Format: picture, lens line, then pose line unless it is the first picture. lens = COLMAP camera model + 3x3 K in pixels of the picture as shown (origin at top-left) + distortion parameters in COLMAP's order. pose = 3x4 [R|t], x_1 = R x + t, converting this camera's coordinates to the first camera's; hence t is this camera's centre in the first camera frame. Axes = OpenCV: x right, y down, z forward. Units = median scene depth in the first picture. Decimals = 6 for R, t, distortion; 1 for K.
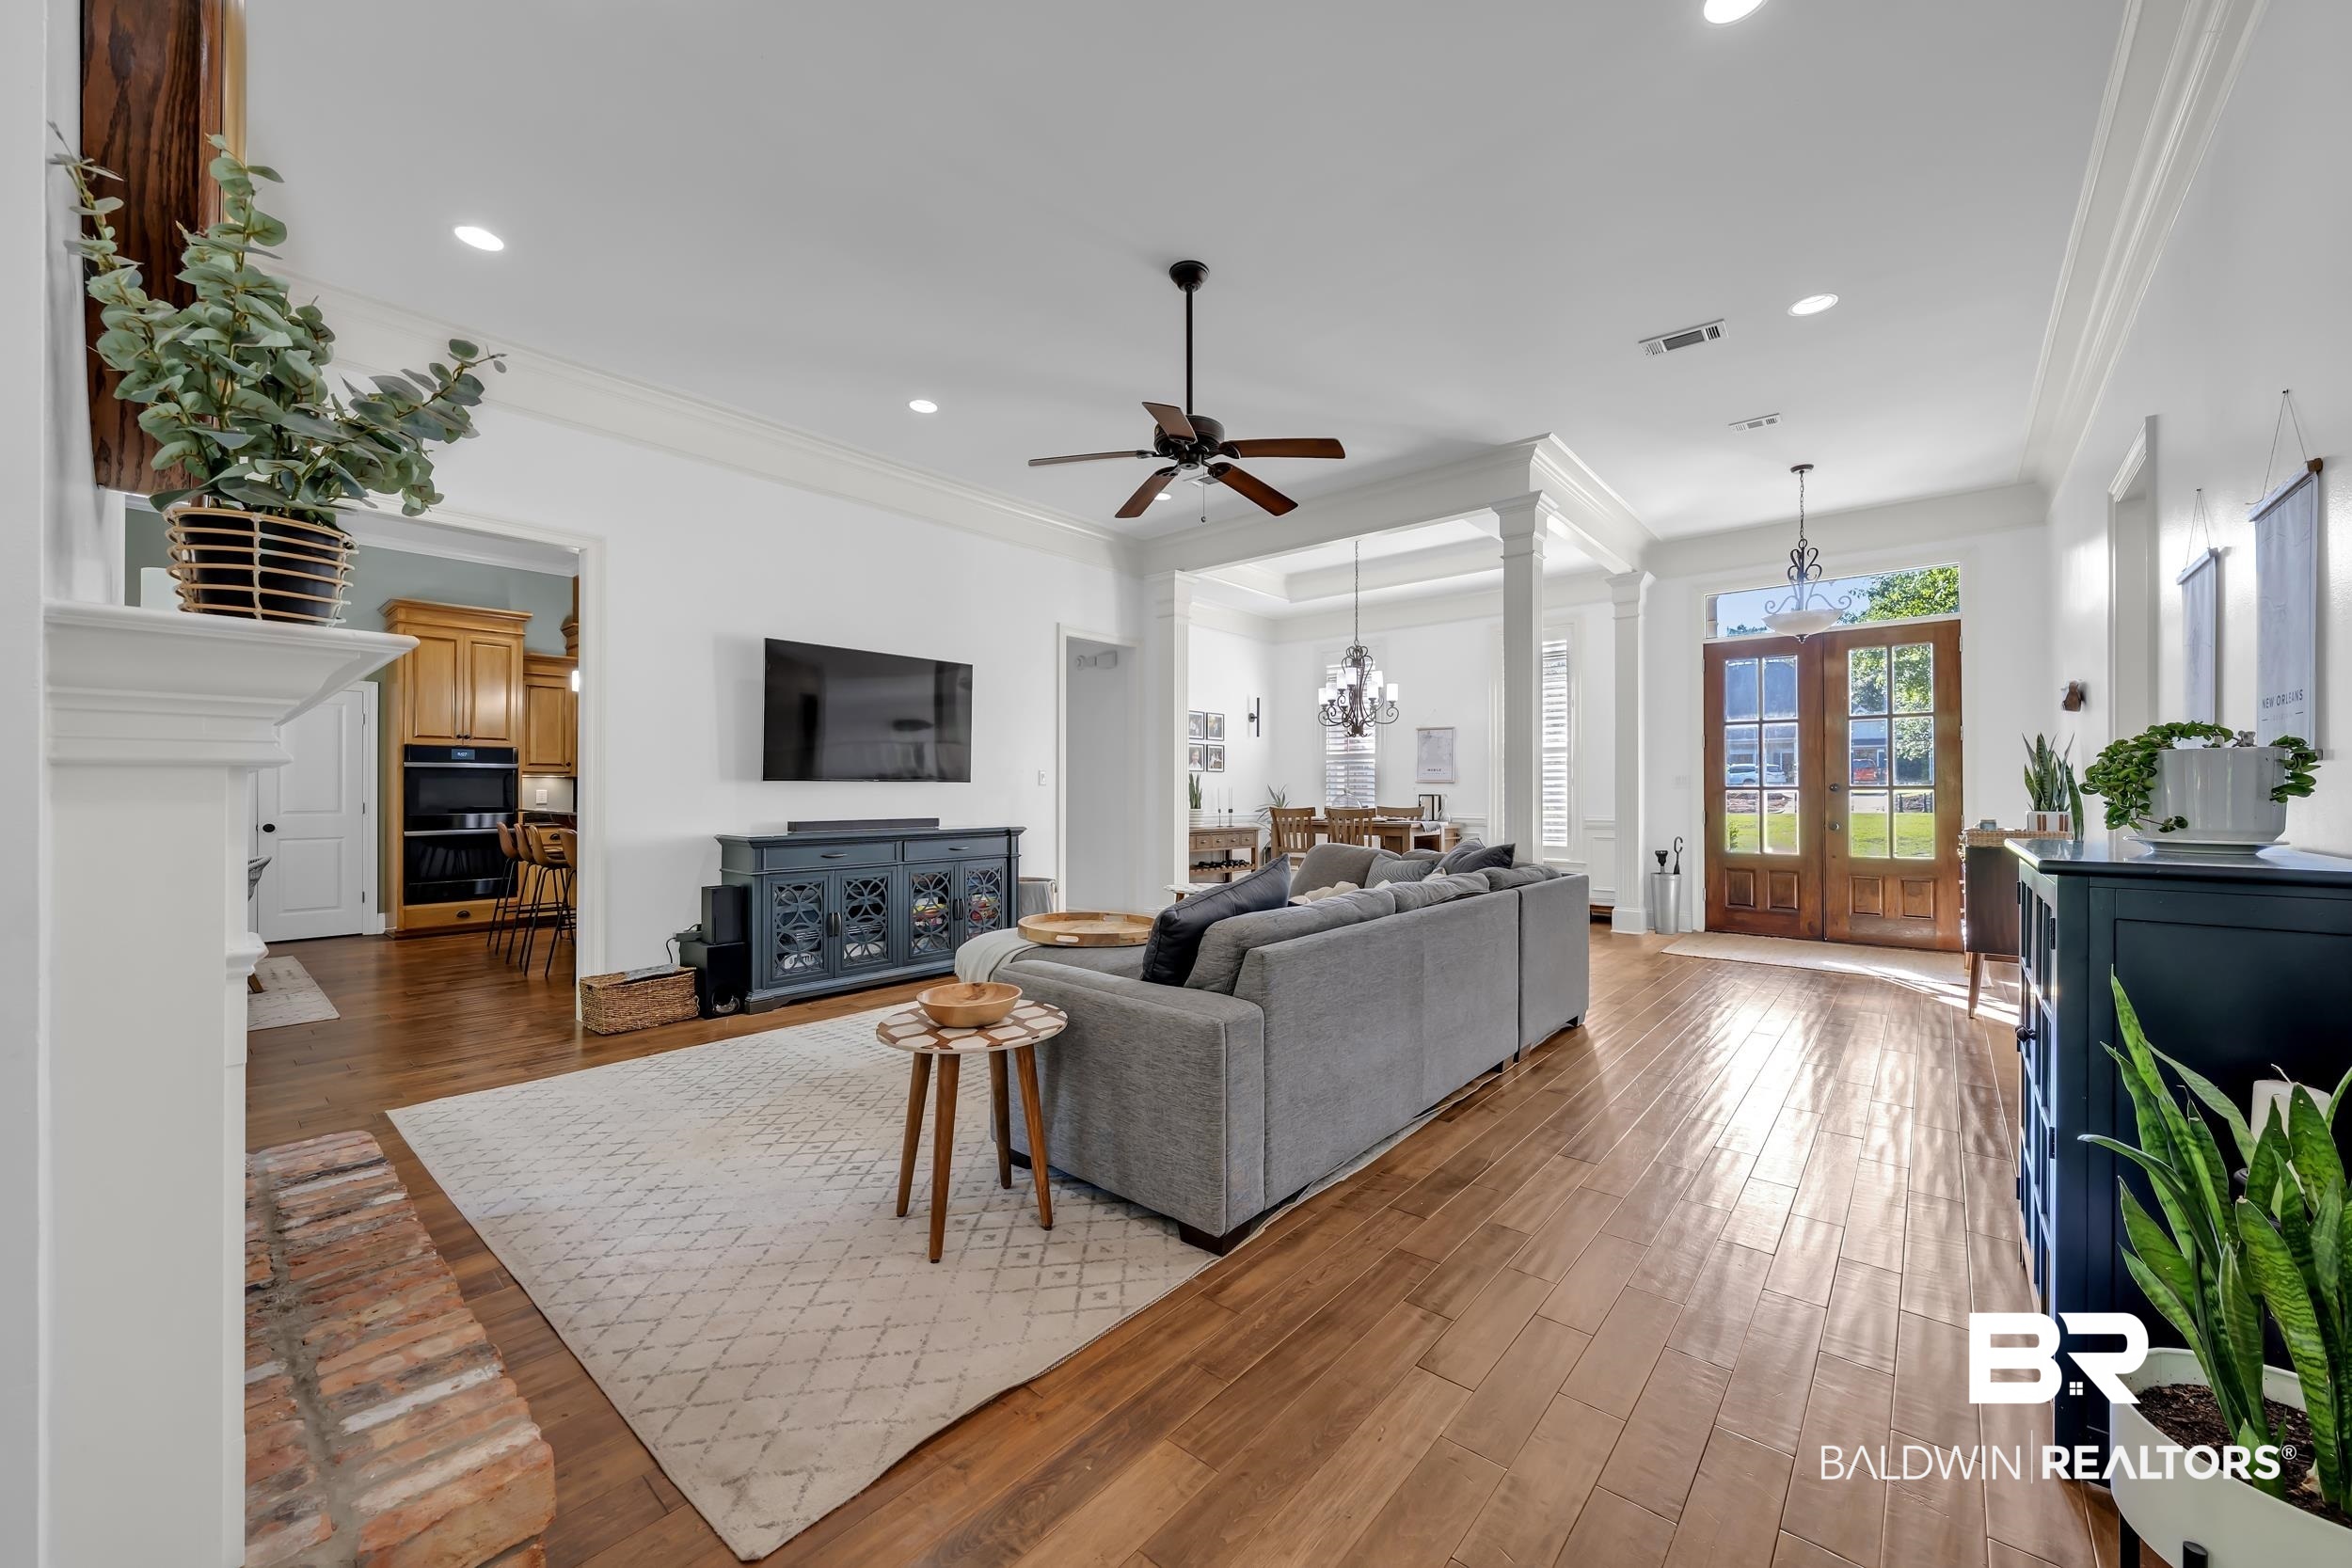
lens RADIAL K [[873.1, 0, 1179.8], [0, 873.1, 782.2], [0, 0, 1]] dist [-0.006468, 0.000165]
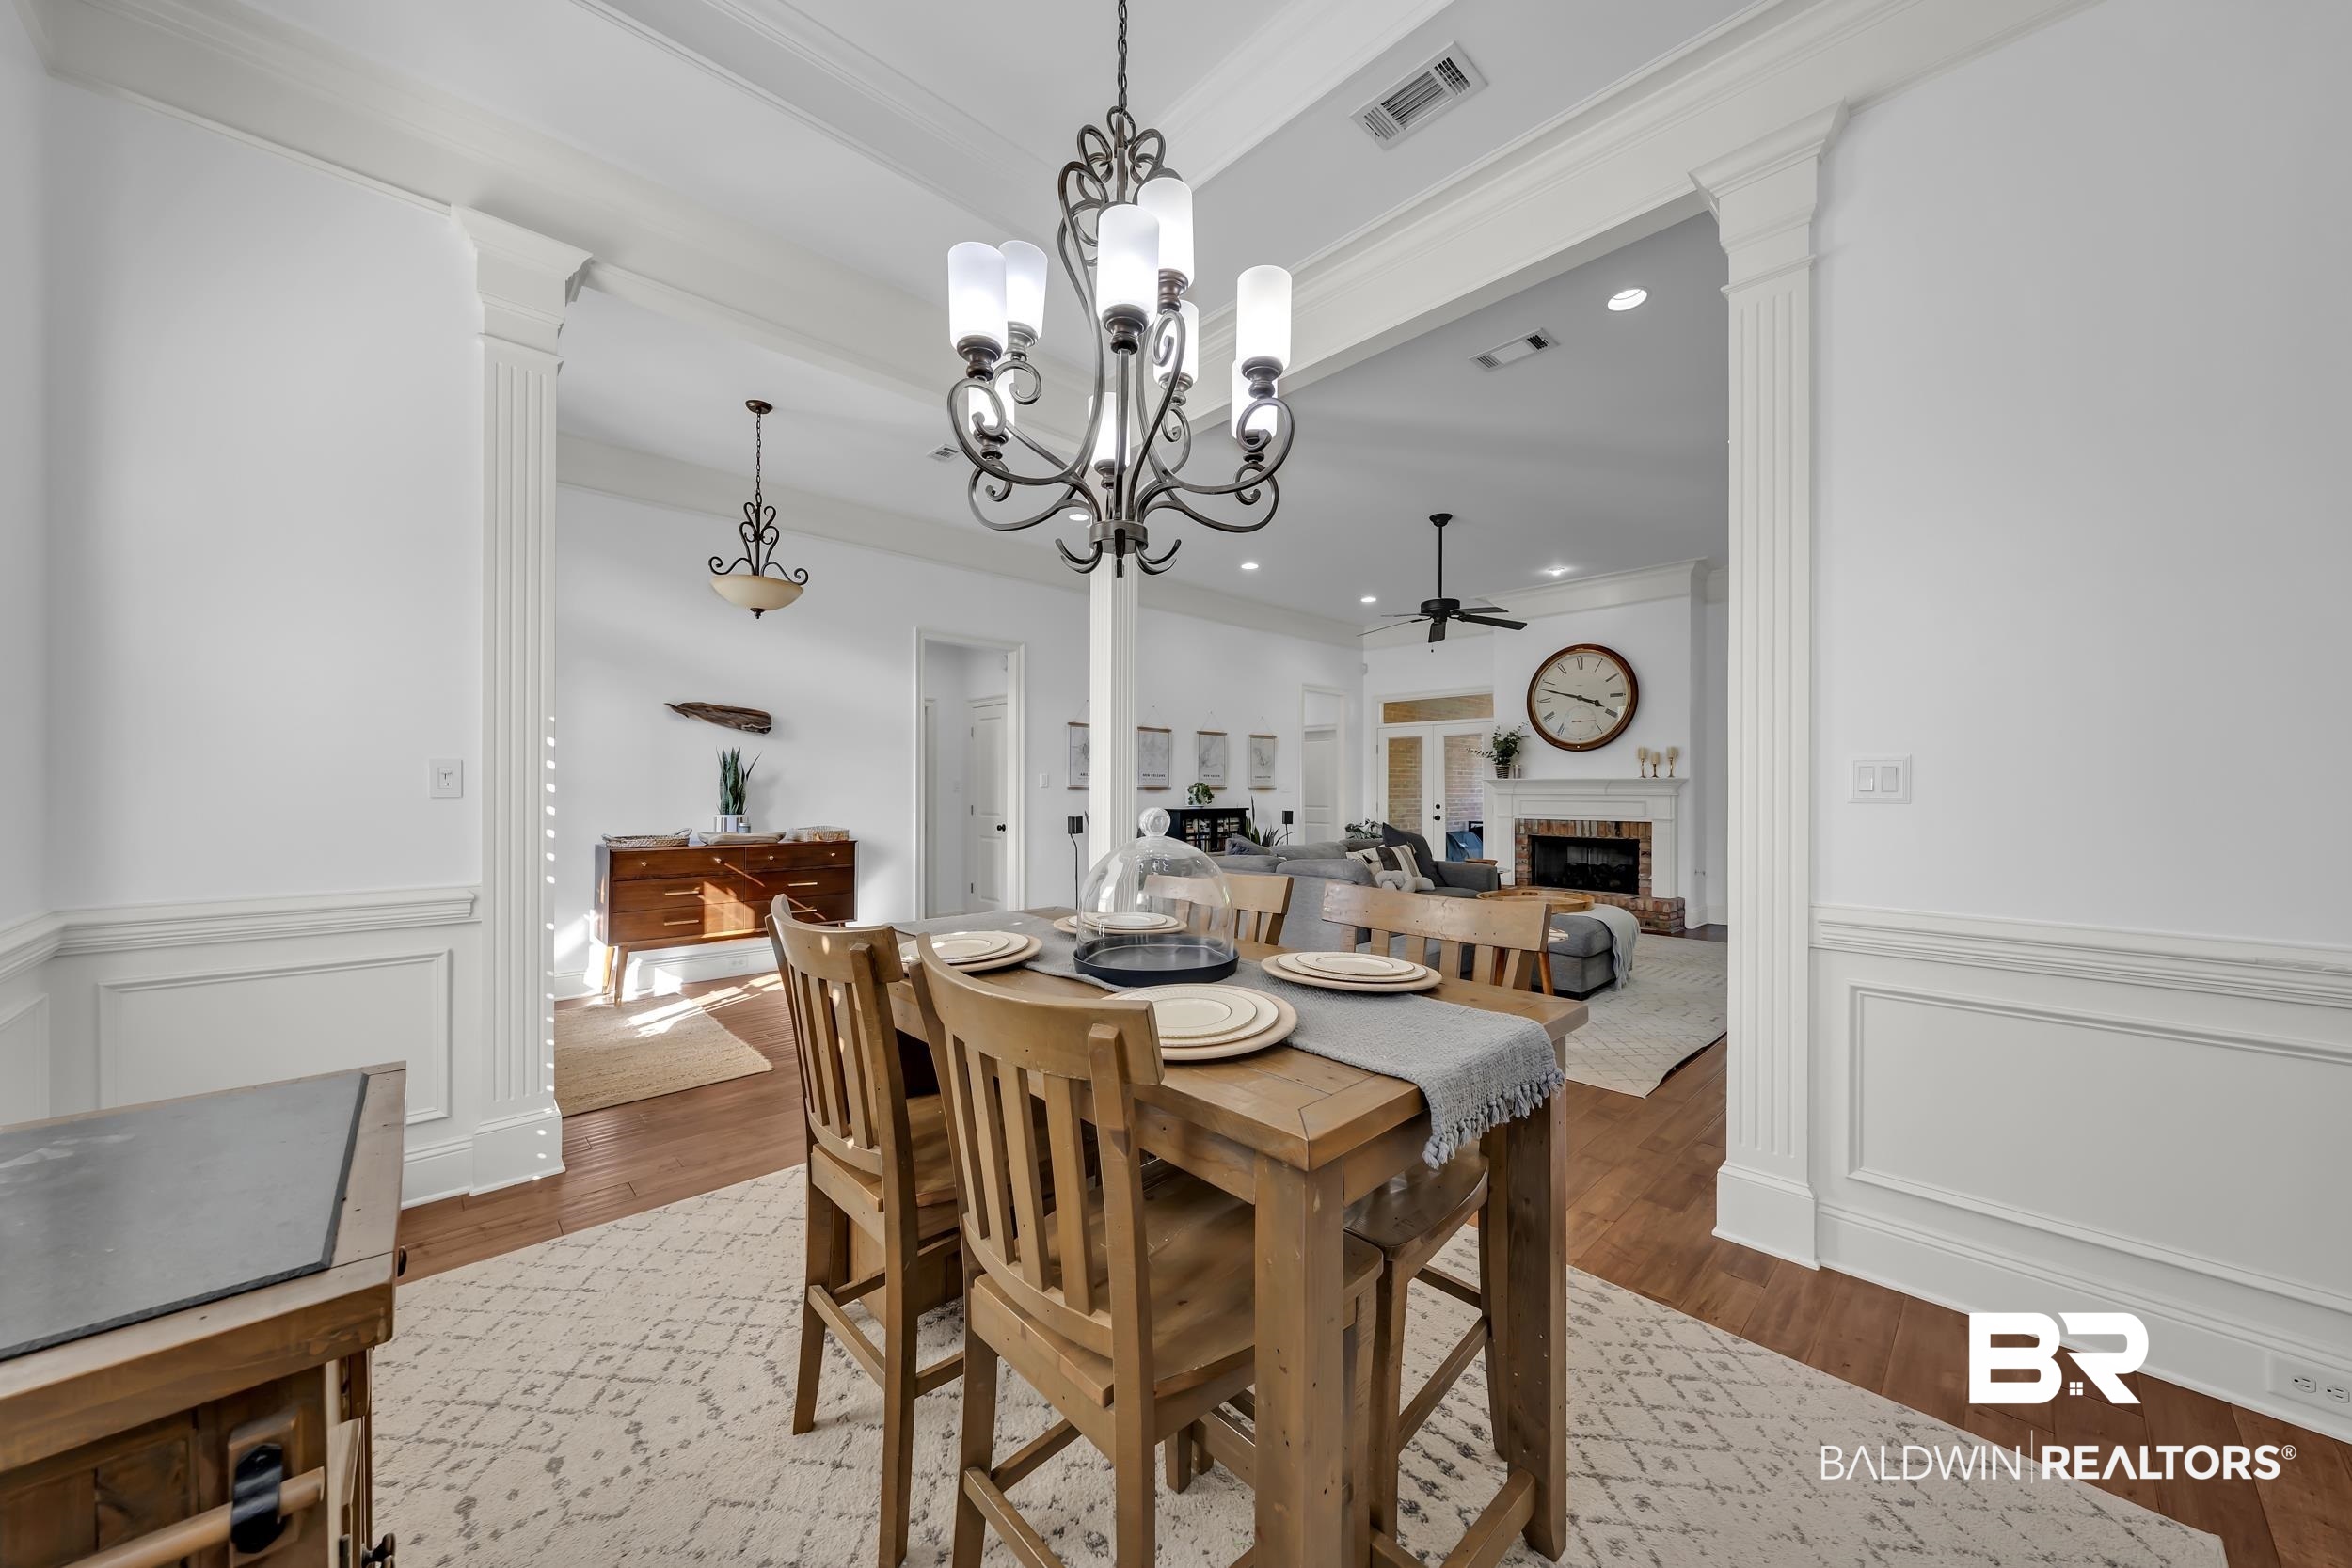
lens RADIAL K [[833.0, 0, 1180.8], [0, 833.0, 784.1], [0, 0, 1]] dist [0.000258, 0.000012]
pose [[-0.995681, -0.004410, 0.092740, 0.203400], [-0.006035, 0.999833, -0.017252, 0.005718], [-0.092649, -0.017737, -0.995541, 1.452297]]
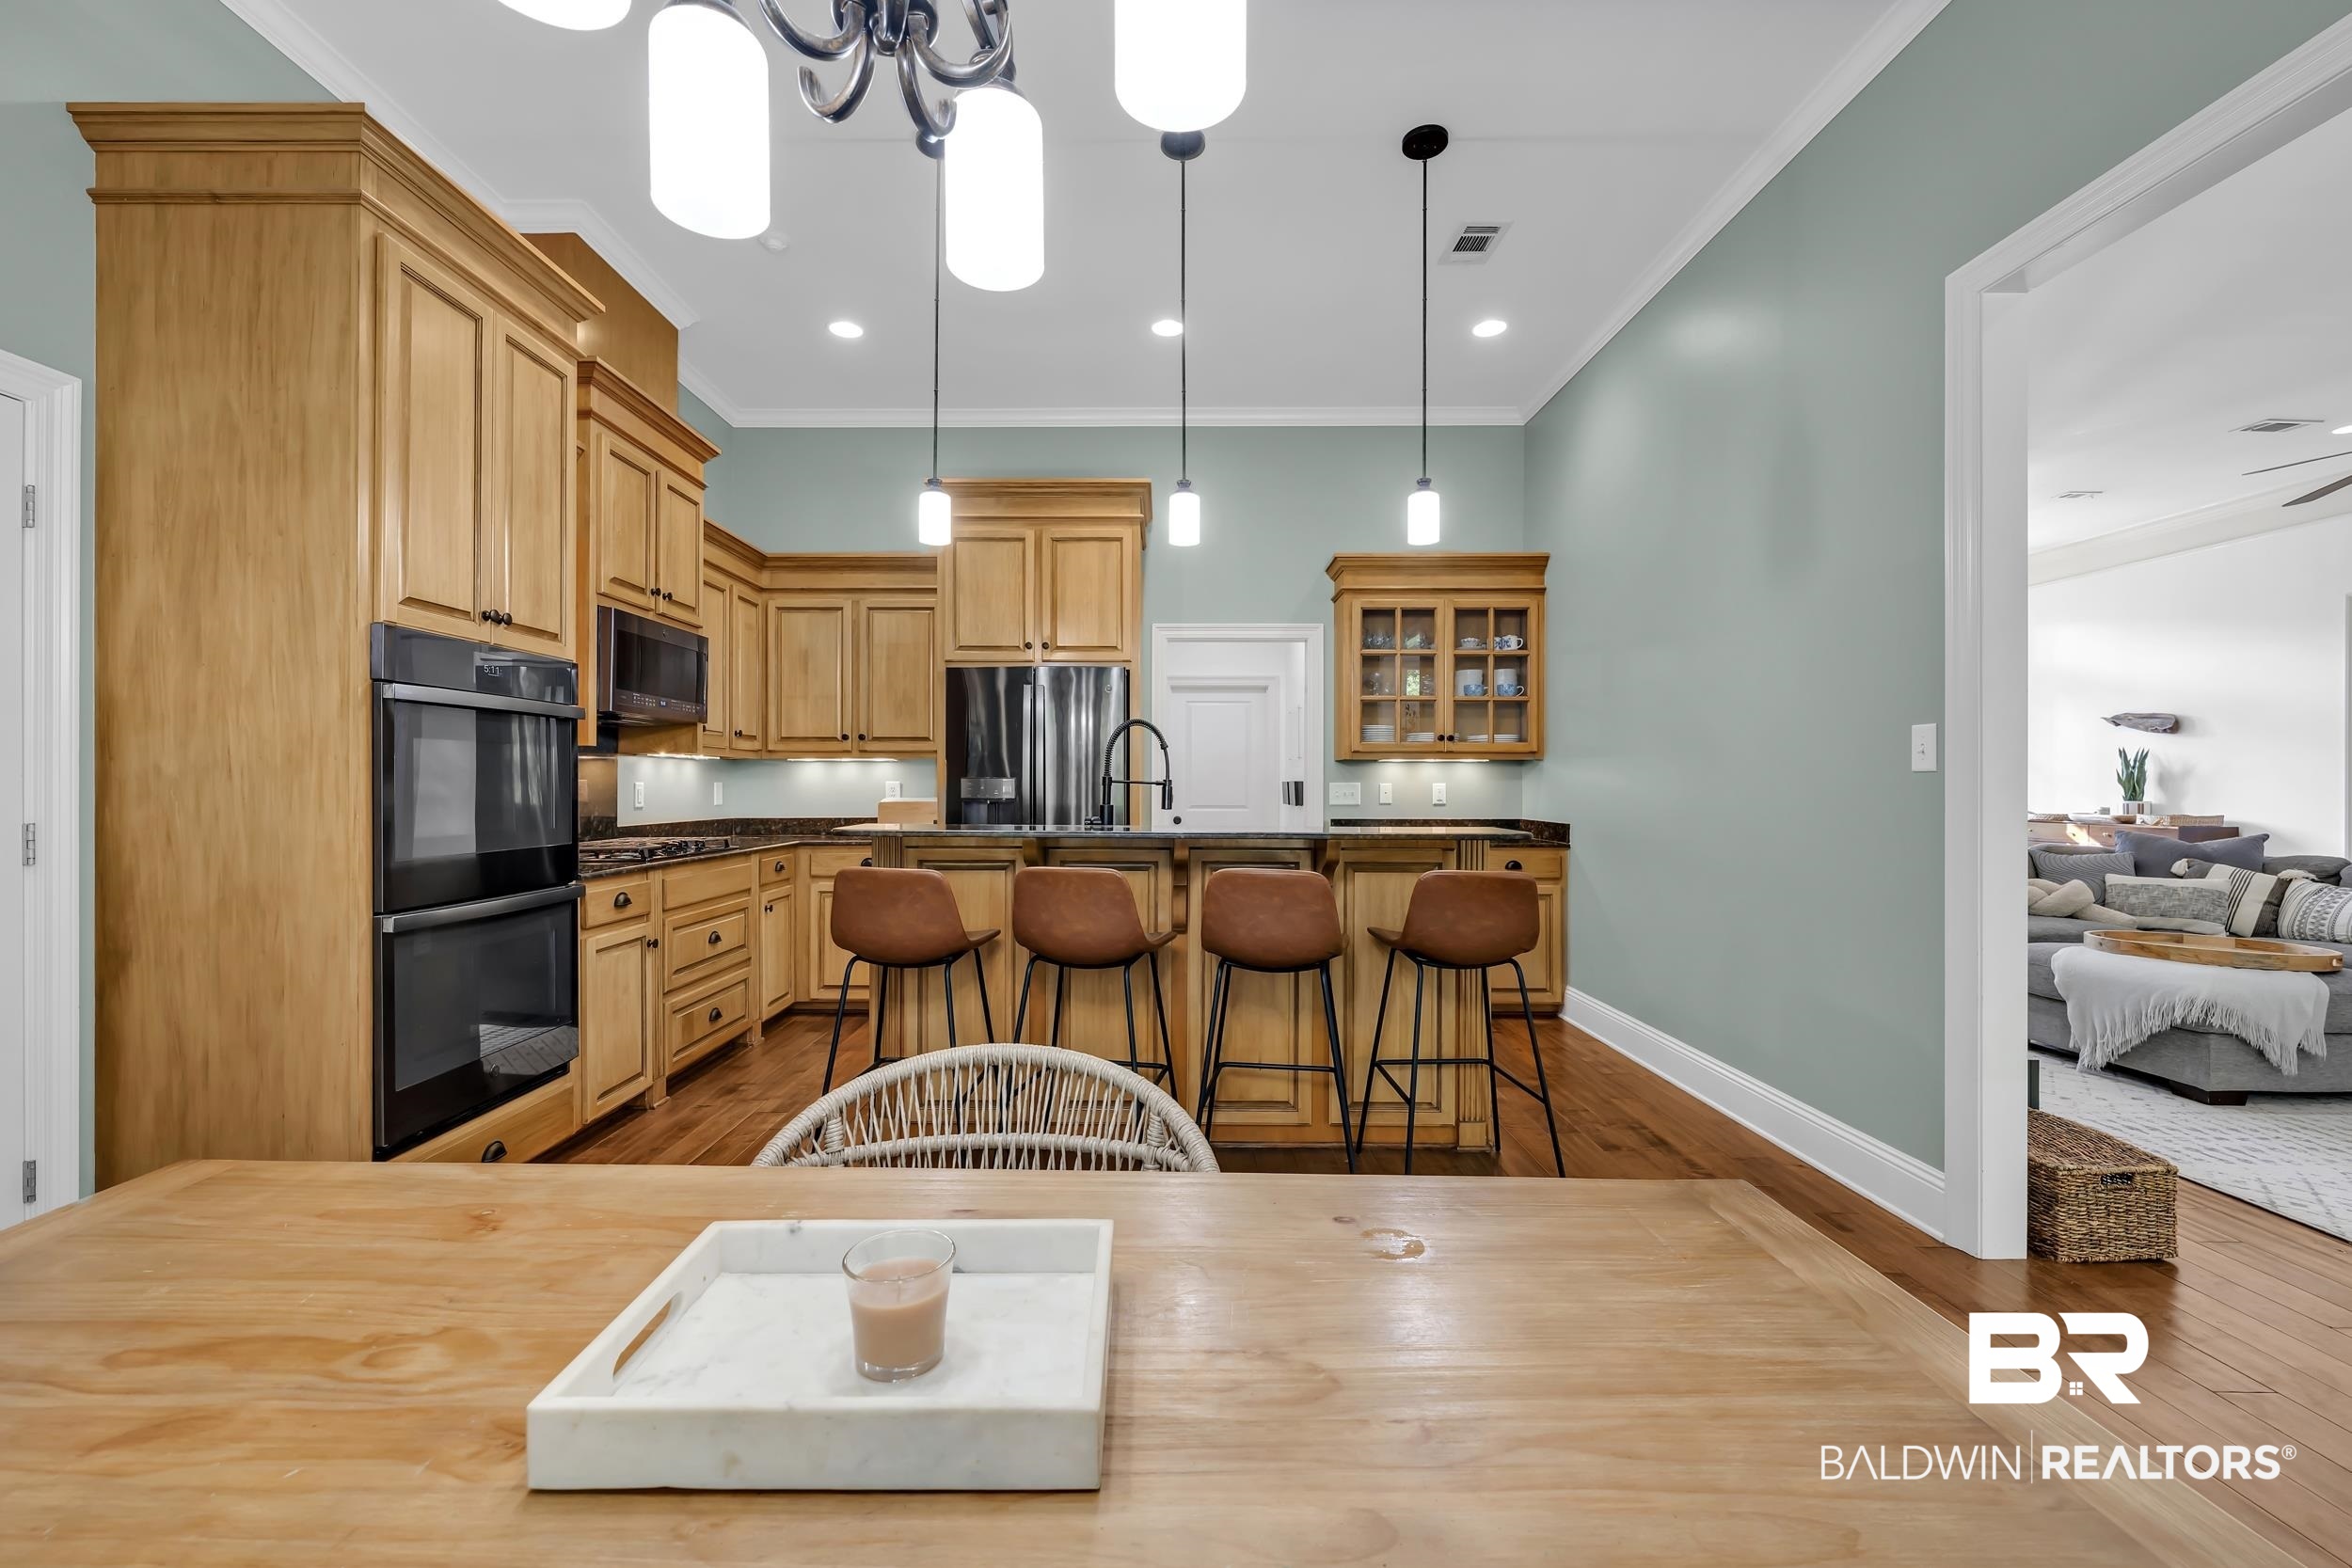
lens RADIAL K [[951.7, 0, 1167.5], [0, 951.7, 786.5], [0, 0, 1]] dist [0.001104, 0.000110]
pose [[0.763328, 0.000381, 0.646011, -0.893787], [-0.009469, 0.999899, 0.010600, 0.005082], [-0.645942, -0.014208, 0.763254, 0.581937]]
